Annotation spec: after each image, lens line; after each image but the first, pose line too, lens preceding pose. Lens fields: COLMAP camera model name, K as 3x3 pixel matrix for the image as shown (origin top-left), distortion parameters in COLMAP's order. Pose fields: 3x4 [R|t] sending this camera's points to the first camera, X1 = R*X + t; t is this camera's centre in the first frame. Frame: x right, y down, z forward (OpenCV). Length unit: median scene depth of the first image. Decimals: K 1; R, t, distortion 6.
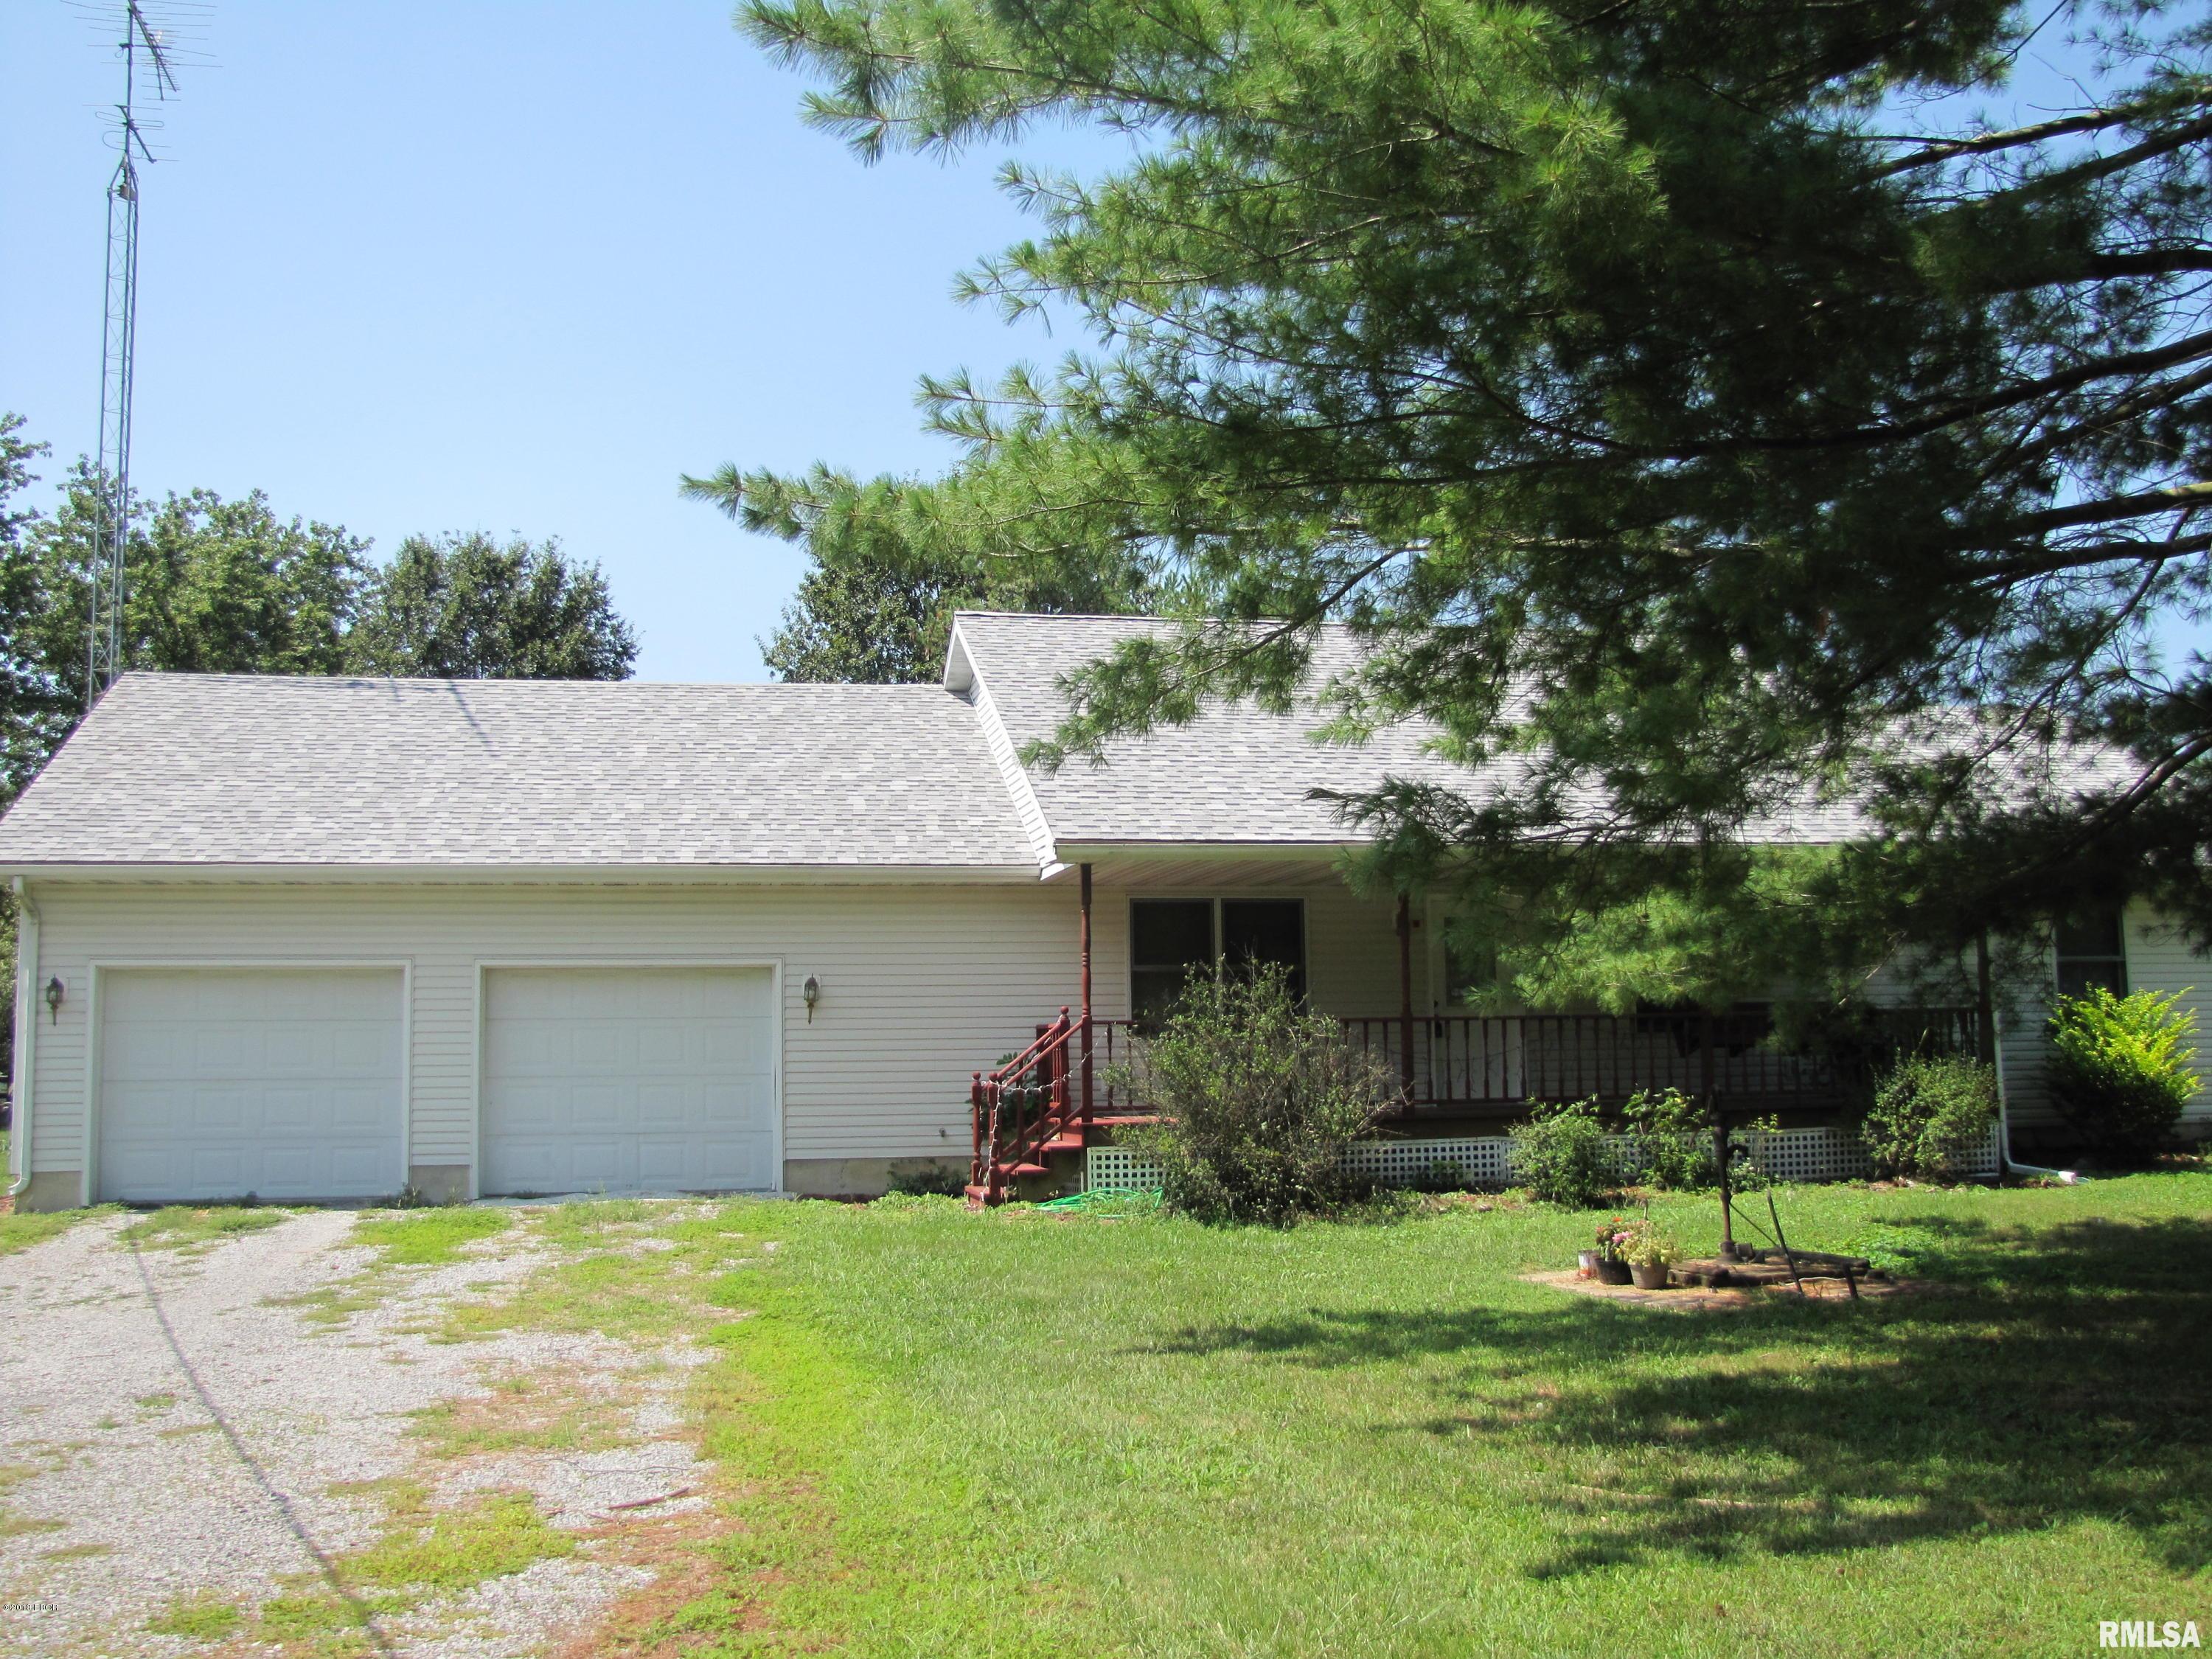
lens RADIAL K [[2328.1, 0, 1106.0], [0, 2328.1, 829.5], [0, 0, 1]] dist [-0.005077, 0.007457]
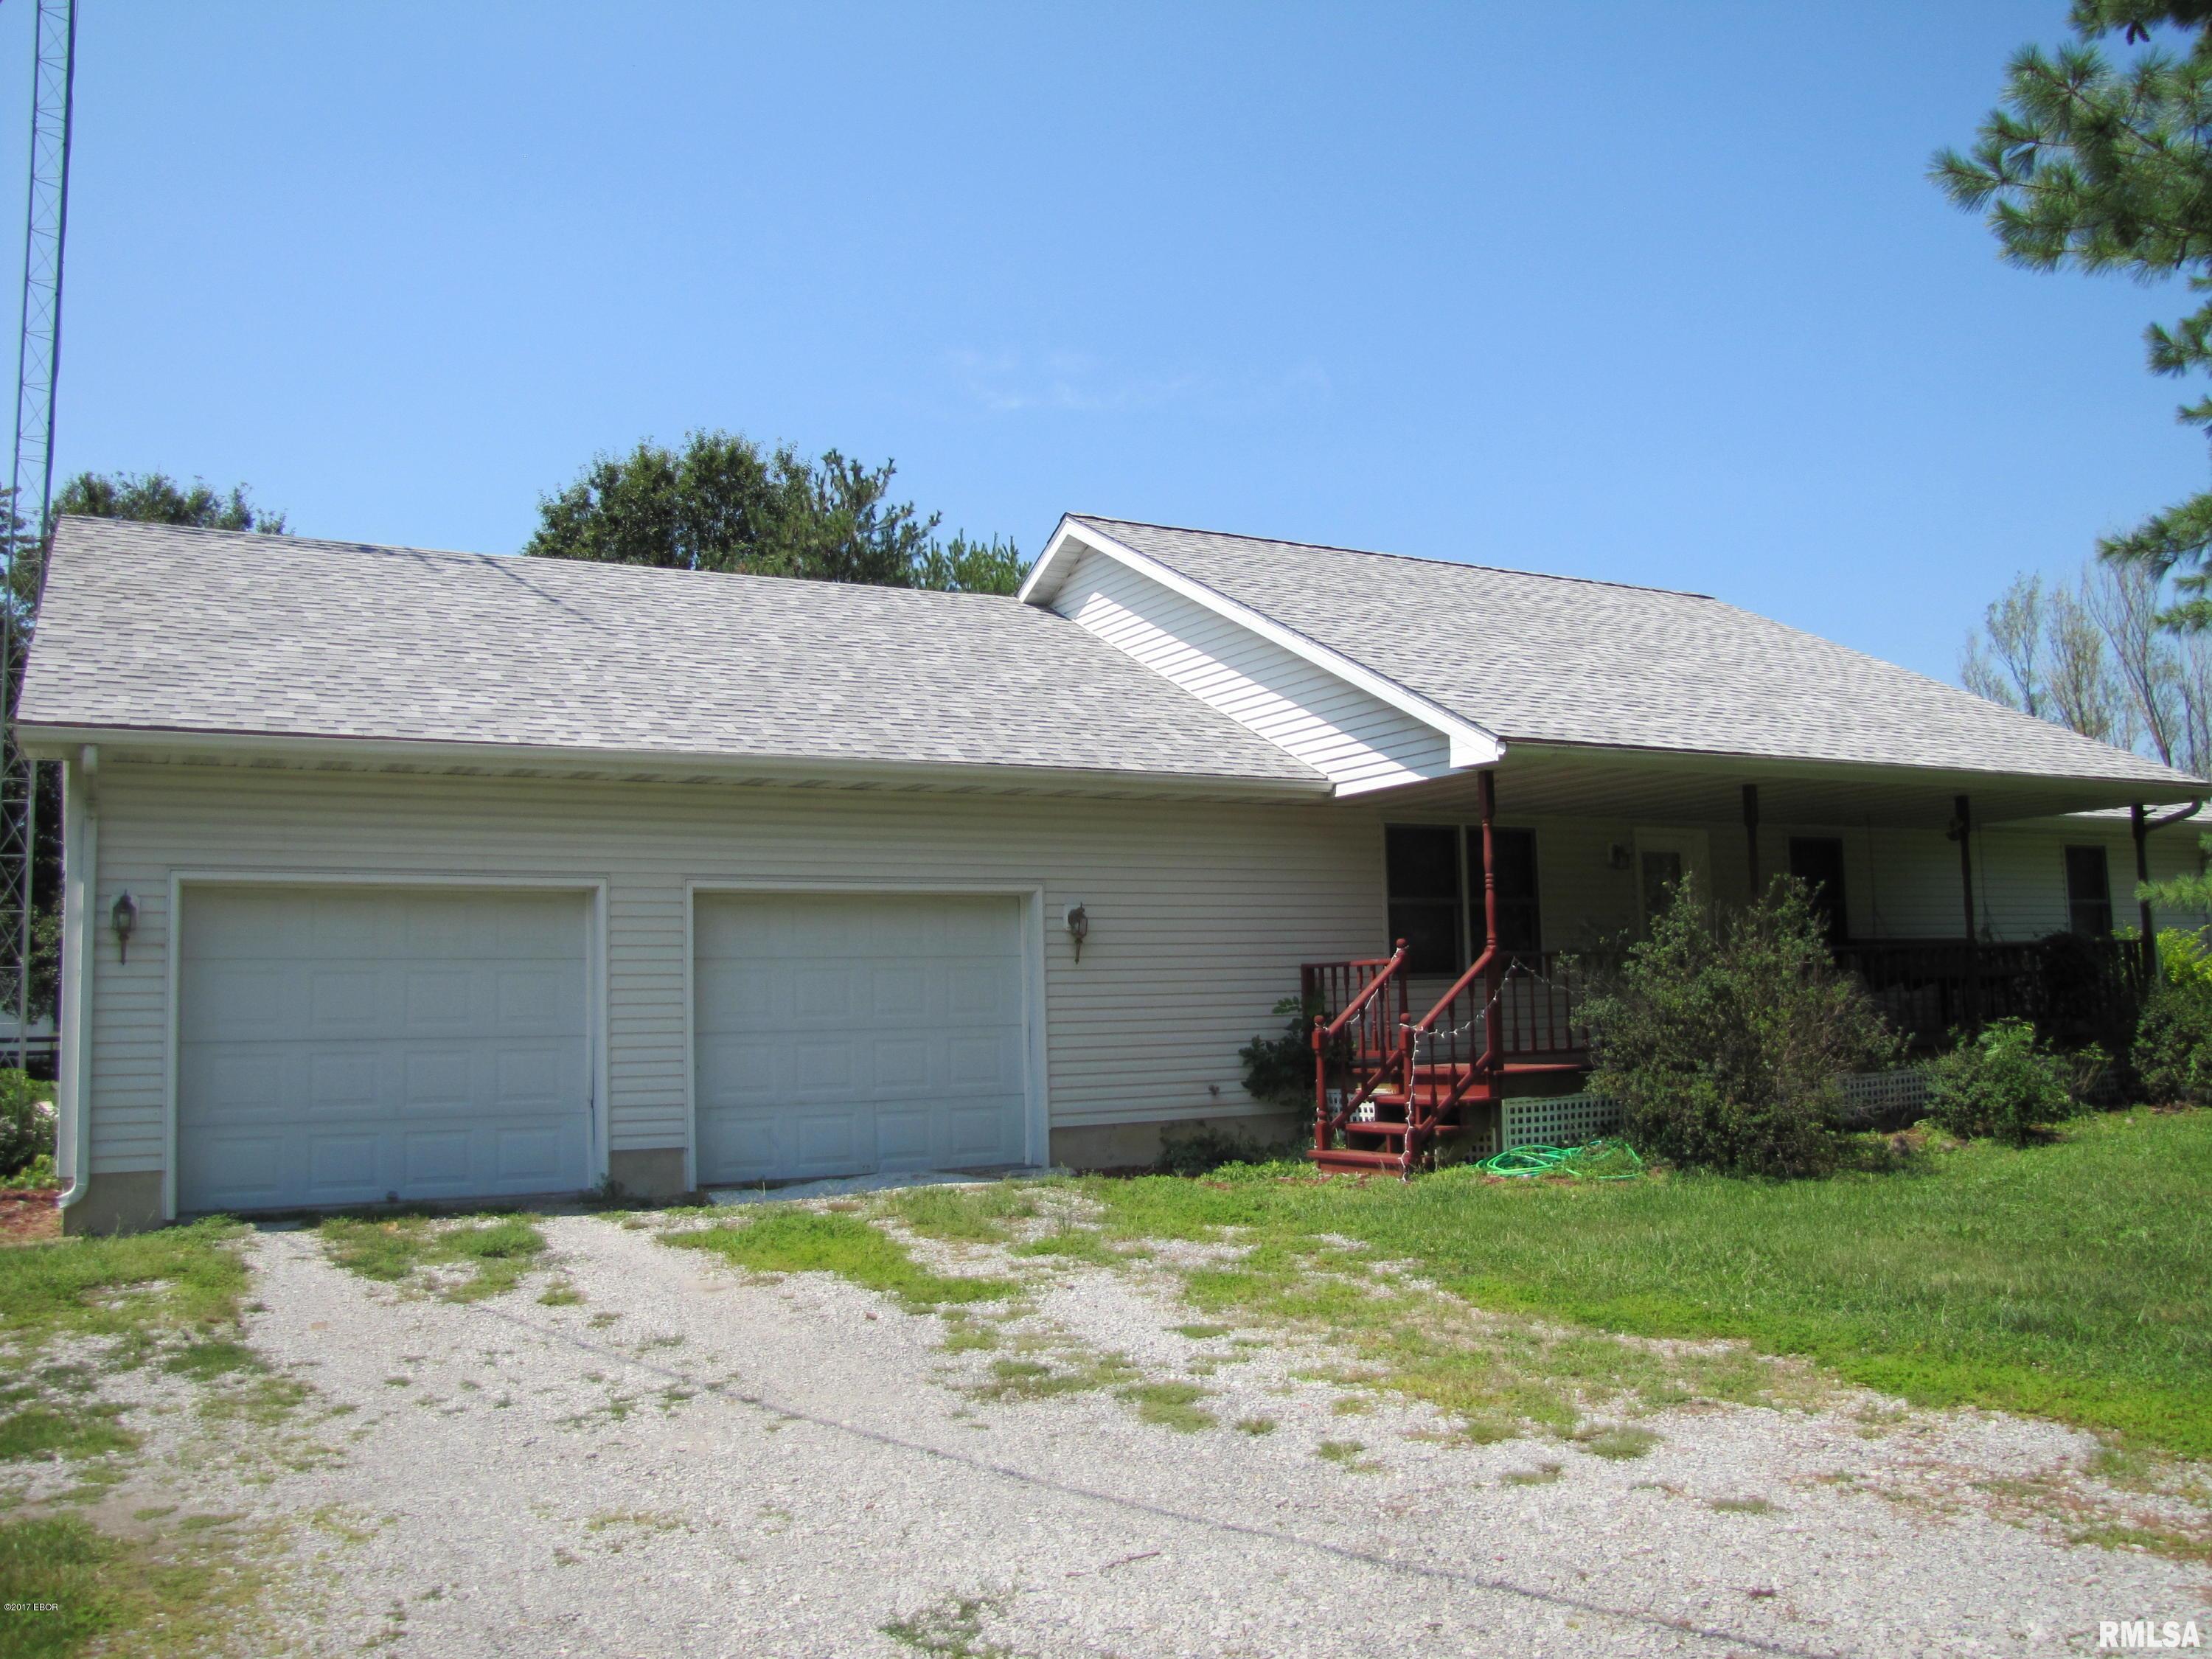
lens RADIAL K [[1873.1, 0, 1106.0], [0, 1873.1, 829.5], [0, 0, 1]] dist [-0.087572, 0.002411]
pose [[0.938280, 0.020171, 0.345289, -0.351218], [-0.016874, 0.999779, -0.012552, 0.044181], [-0.345466, 0.005951, 0.938413, 0.371363]]
